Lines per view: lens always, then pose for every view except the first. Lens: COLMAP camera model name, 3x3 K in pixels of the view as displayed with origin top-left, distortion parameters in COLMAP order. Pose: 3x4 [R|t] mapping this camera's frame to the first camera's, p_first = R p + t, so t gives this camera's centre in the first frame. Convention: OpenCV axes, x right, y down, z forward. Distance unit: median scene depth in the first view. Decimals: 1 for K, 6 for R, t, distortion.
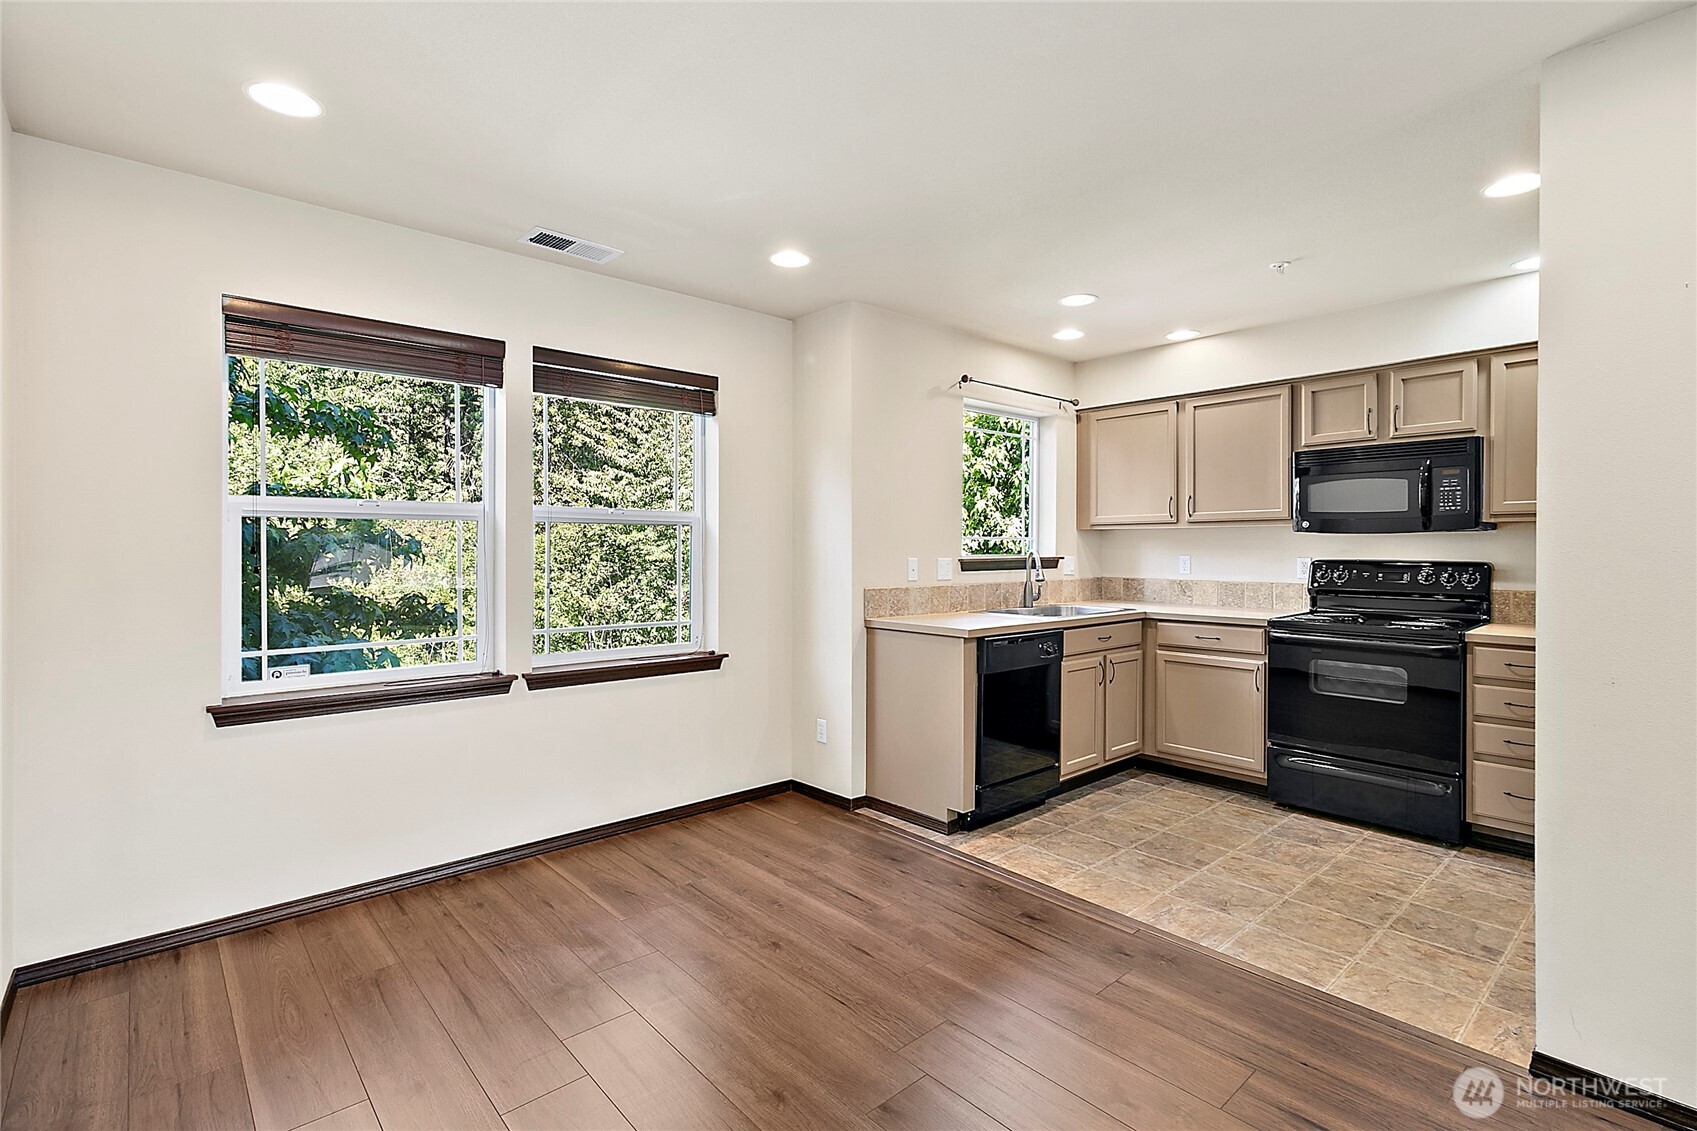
lens RADIAL K [[796.0, 0, 844.2], [0, 796.0, 552.4], [0, 0, 1]] dist [-0.000181, 0.000693]
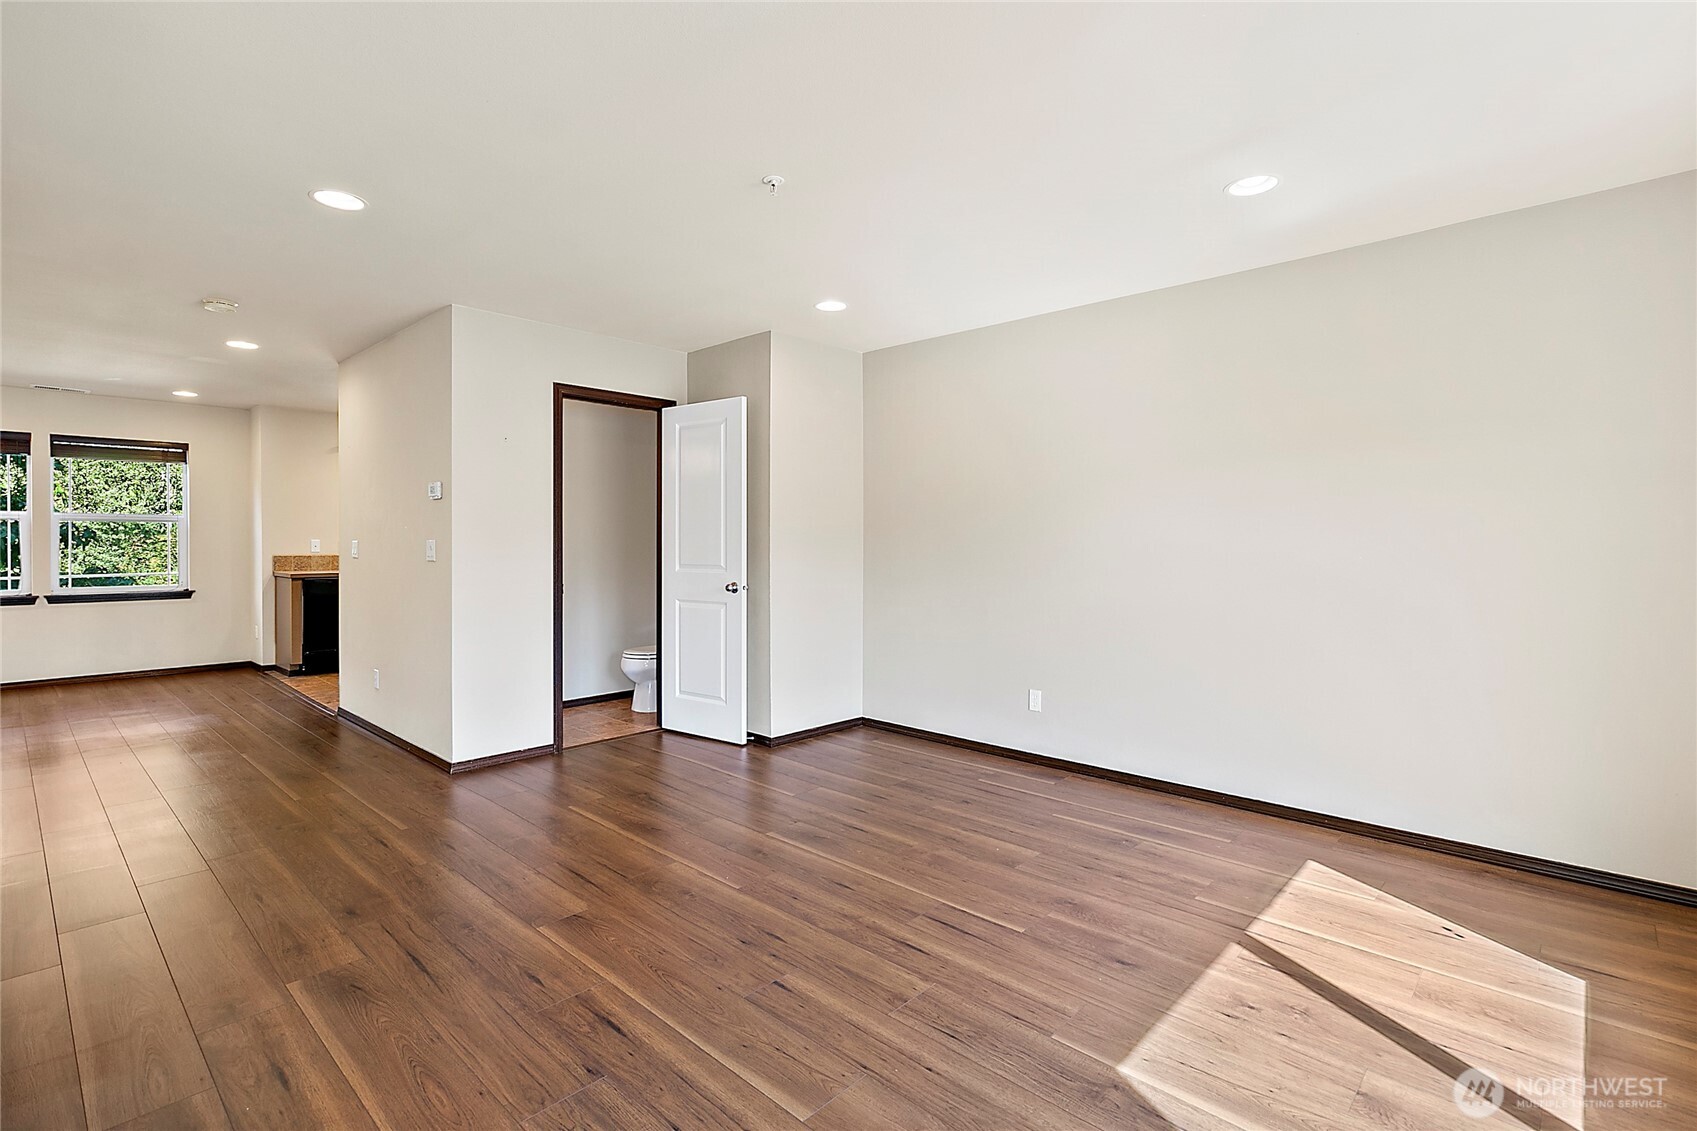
lens RADIAL K [[796.0, 0, 853.9], [0, 796.0, 548.5], [0, 0, 1]] dist [-0.000181, 0.000693]
pose [[0.995365, -0.000171, 0.096166, 1.233402], [-0.000237, 0.999991, 0.004228, 0.019975], [-0.096166, -0.004231, 0.995356, -1.034176]]
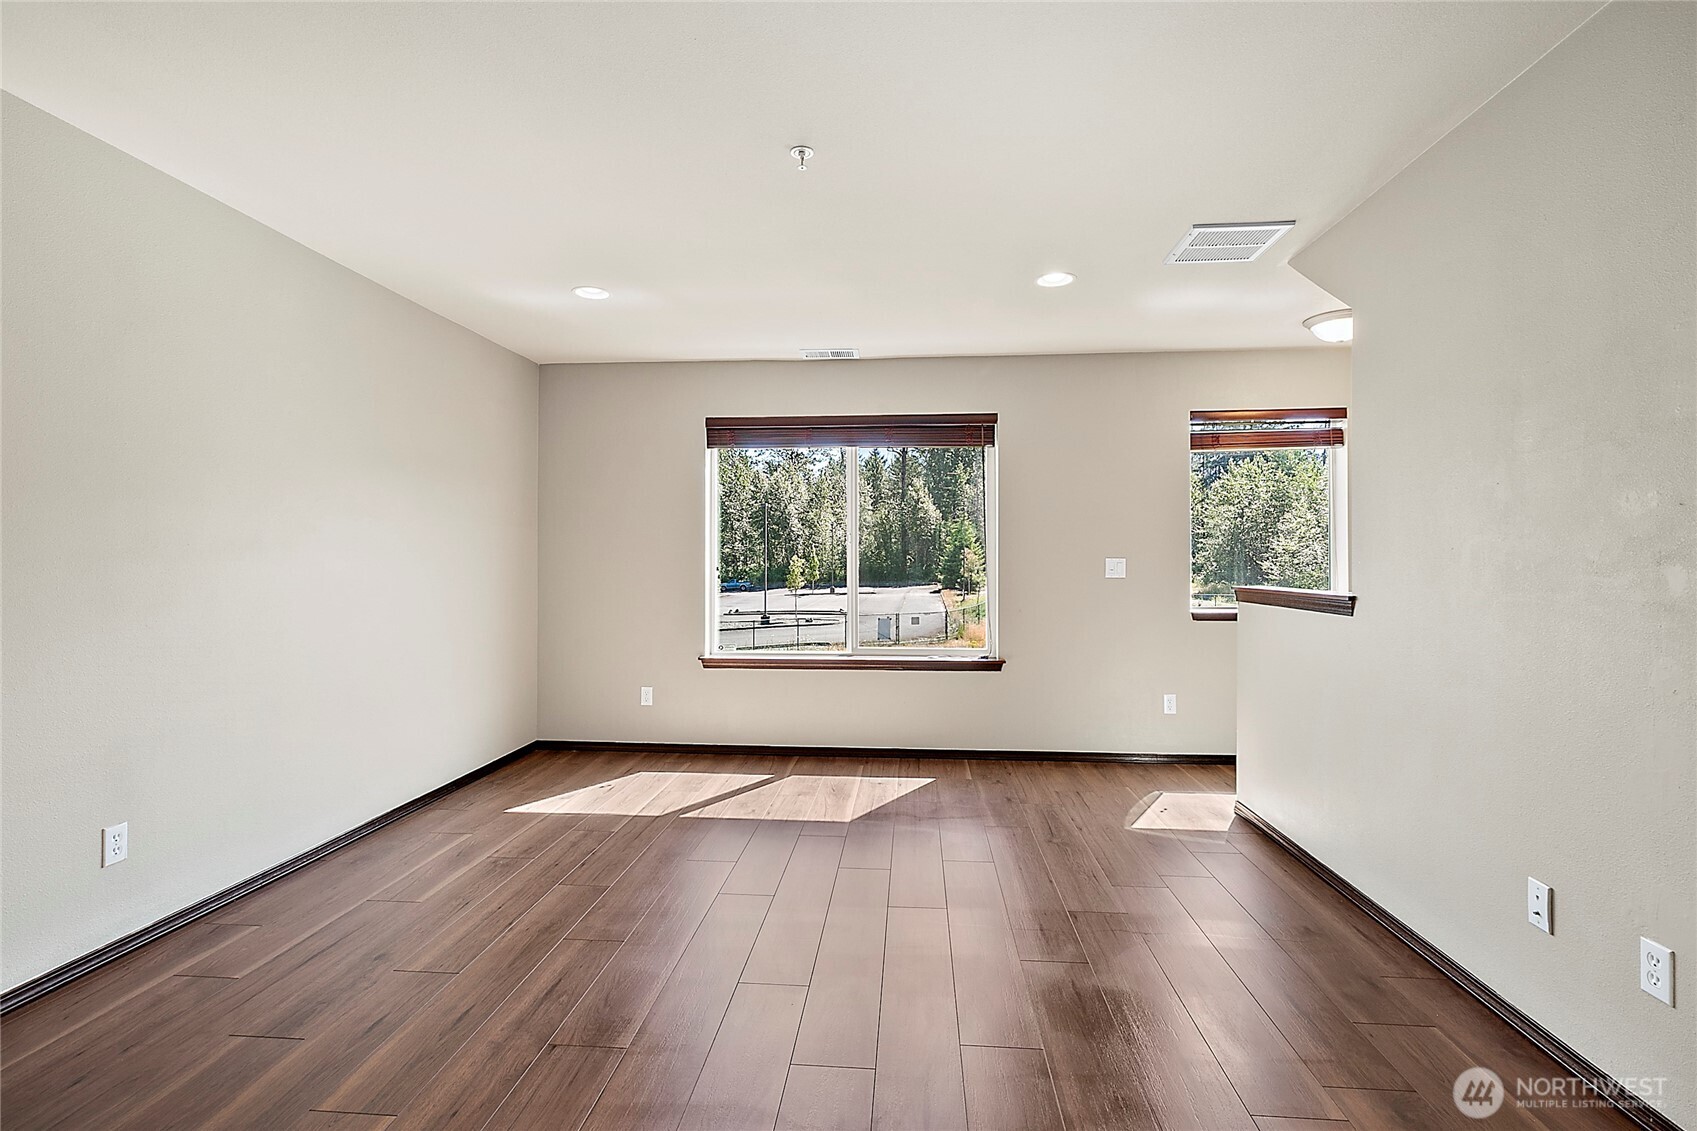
lens RADIAL K [[796.0, 0, 850.1], [0, 796.0, 557.0], [0, 0, 1]] dist [-0.000181, 0.000693]
pose [[-0.692707, 0.002904, 0.721213, 0.746683], [0.005161, 0.999986, 0.000931, 0.018760], [-0.721201, 0.004367, -0.692712, 0.095698]]
